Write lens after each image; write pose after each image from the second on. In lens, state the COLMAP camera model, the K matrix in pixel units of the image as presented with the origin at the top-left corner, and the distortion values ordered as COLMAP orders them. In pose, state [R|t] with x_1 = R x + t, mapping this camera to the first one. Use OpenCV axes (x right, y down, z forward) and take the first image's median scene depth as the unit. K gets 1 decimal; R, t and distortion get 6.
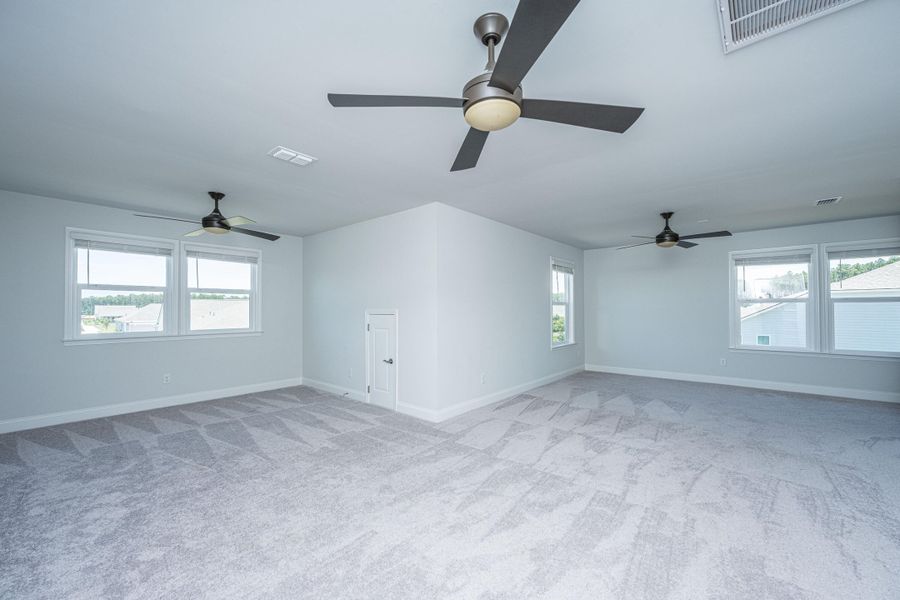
lens RADIAL K [[363.7, 0, 449.4], [0, 363.7, 308.0], [0, 0, 1]] dist [0.001472, 0.000272]
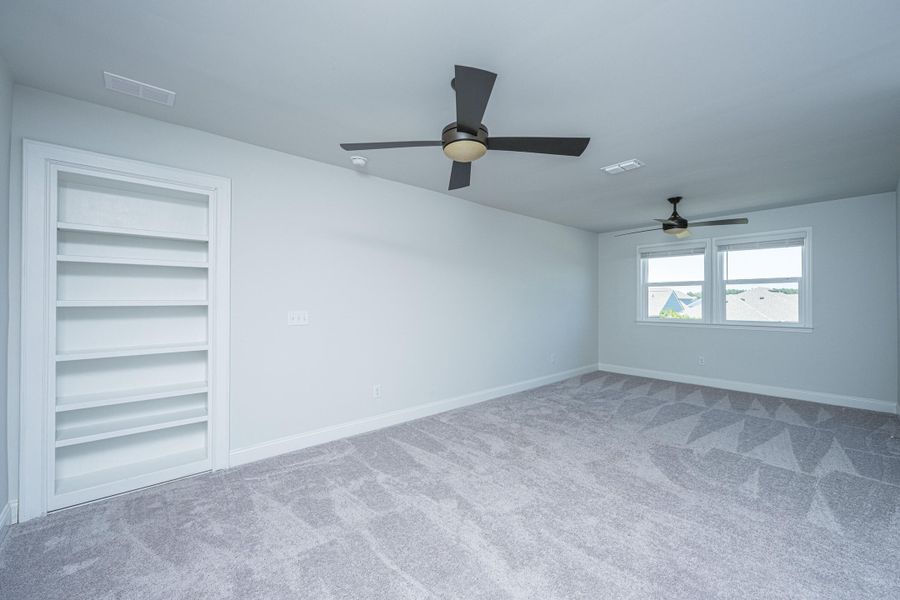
lens RADIAL K [[363.7, 0, 453.3], [0, 363.7, 300.3], [0, 0, 1]] dist [0.001472, 0.000272]
pose [[-0.130337, -0.001792, -0.991468, 0.461415], [0.004996, 0.999984, -0.002465, 0.002030], [0.991457, -0.005275, -0.130326, 0.371377]]
